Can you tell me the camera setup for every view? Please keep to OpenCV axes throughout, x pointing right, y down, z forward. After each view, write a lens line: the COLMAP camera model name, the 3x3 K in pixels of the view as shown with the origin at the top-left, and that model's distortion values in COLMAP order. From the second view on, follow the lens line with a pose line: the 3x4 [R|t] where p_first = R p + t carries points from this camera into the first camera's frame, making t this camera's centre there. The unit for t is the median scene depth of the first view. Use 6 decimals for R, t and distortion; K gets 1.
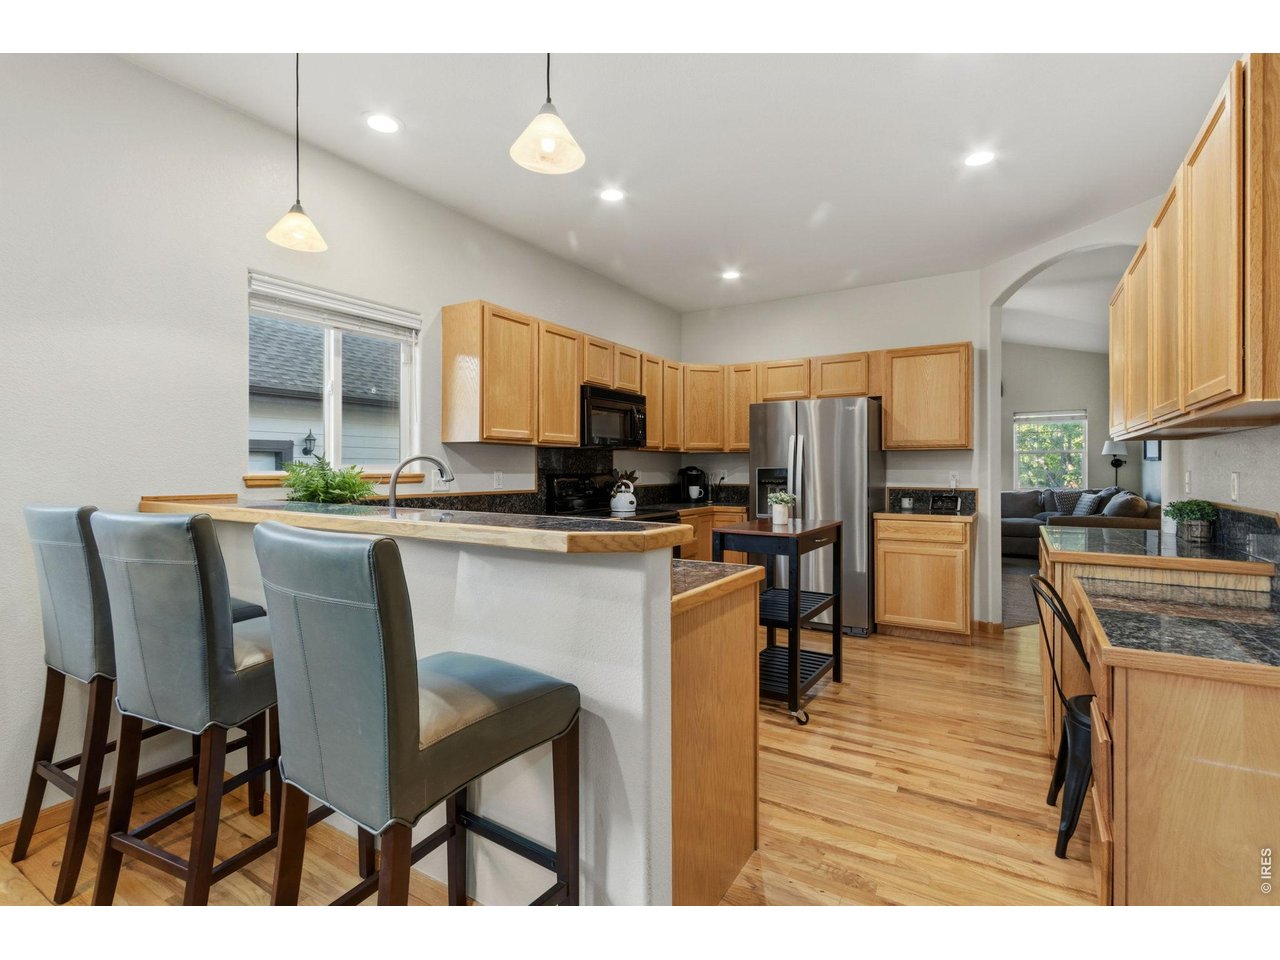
lens RADIAL K [[619.9, 0, 636.9], [0, 619.9, 472.9], [0, 0, 1]] dist [0.008522, 0.000097]
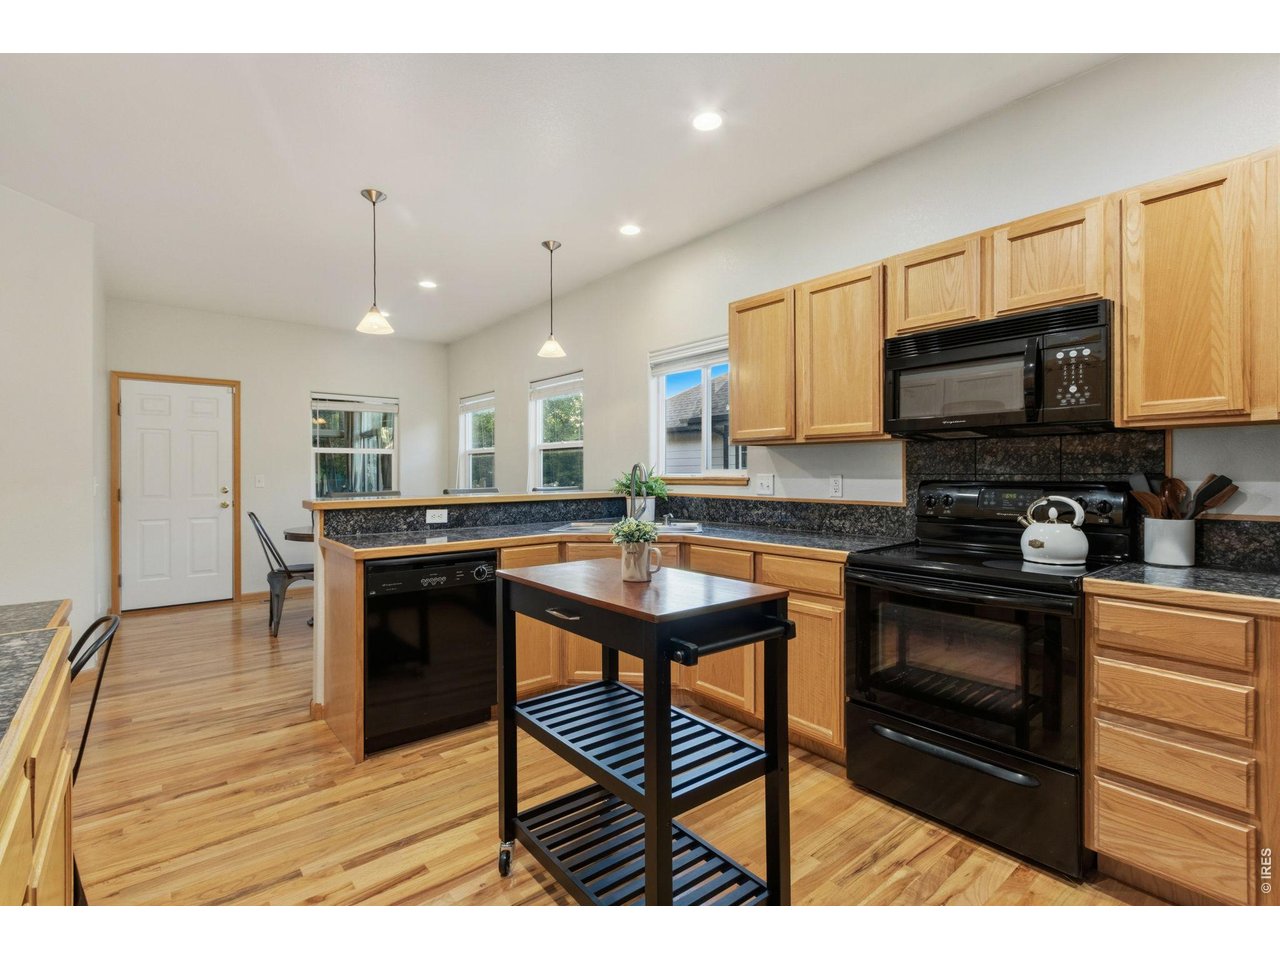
lens RADIAL K [[612.8, 0, 635.4], [0, 612.8, 475.7], [0, 0, 1]] dist [0.015313, -0.000062]
pose [[-0.334349, 0.007770, -0.942417, 0.536157], [-0.000197, 0.999965, 0.008314, -0.007884], [0.942449, 0.002965, -0.334336, 0.874131]]
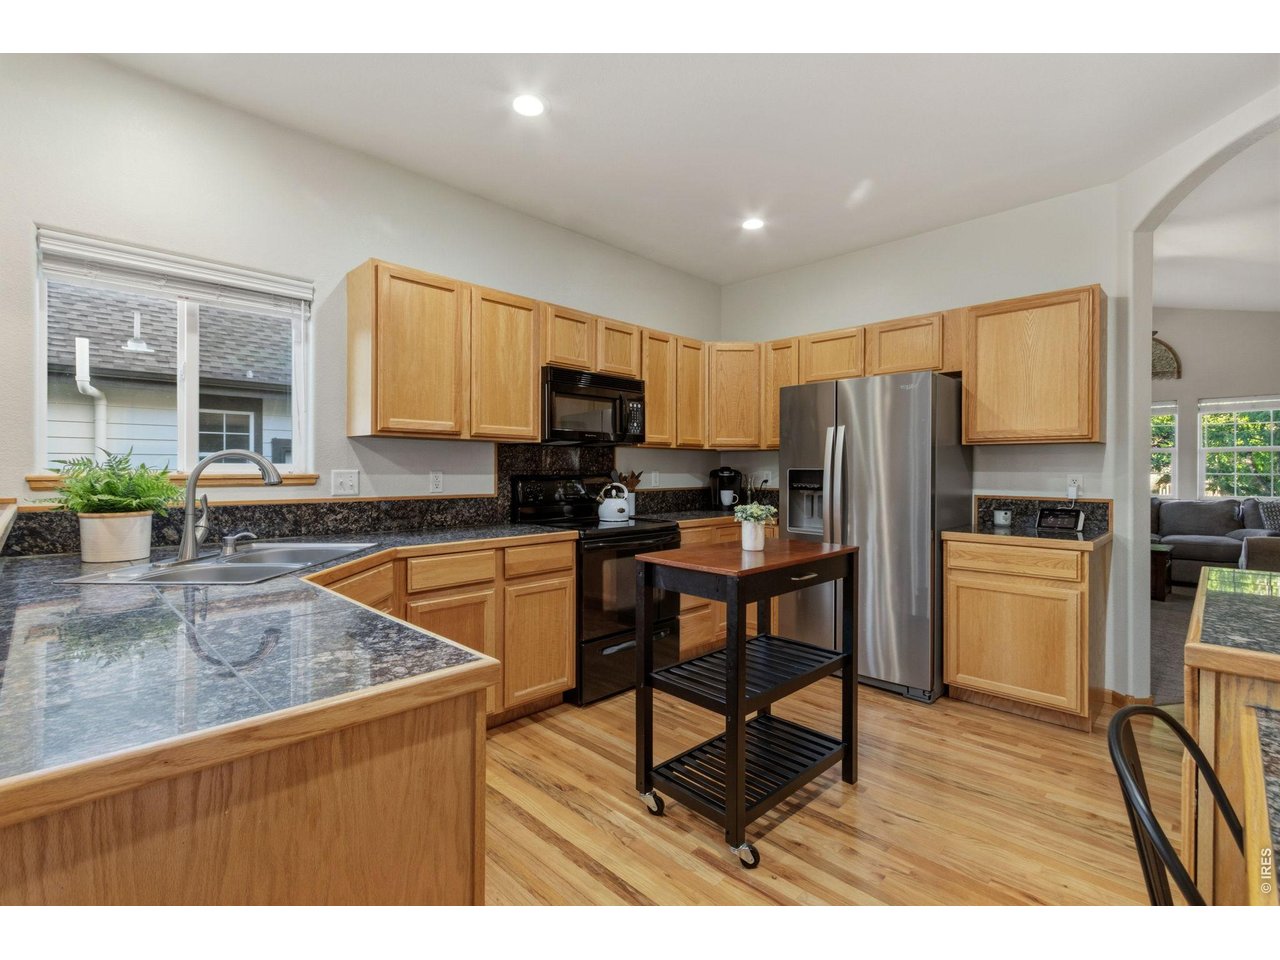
lens RADIAL K [[593.6, 0, 631.3], [0, 593.6, 475.6], [0, 0, 1]] dist [0.003475, -0.000847]
pose [[0.973251, 0.005730, -0.229673, 0.185030], [-0.004834, 0.999978, 0.004463, -0.001875], [0.229694, -0.003233, 0.973258, 0.240764]]
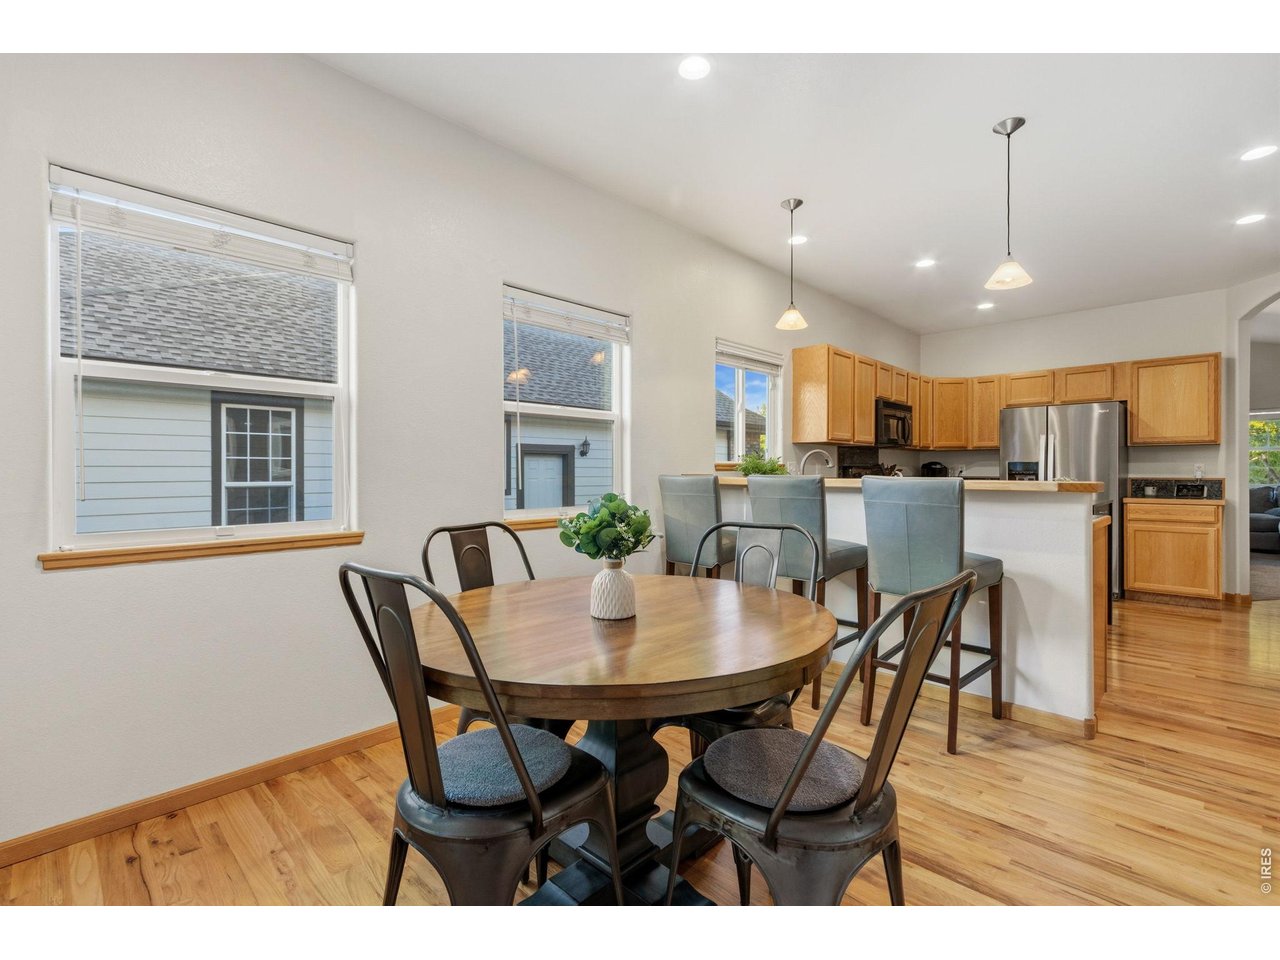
lens RADIAL K [[593.6, 0, 631.3], [0, 593.6, 475.6], [0, 0, 1]] dist [0.003475, -0.000847]
pose [[0.974540, 0.000159, -0.224212, -0.286038], [-0.000211, 1.000000, -0.000209, 0.021553], [0.224212, 0.000251, 0.974540, -0.333866]]
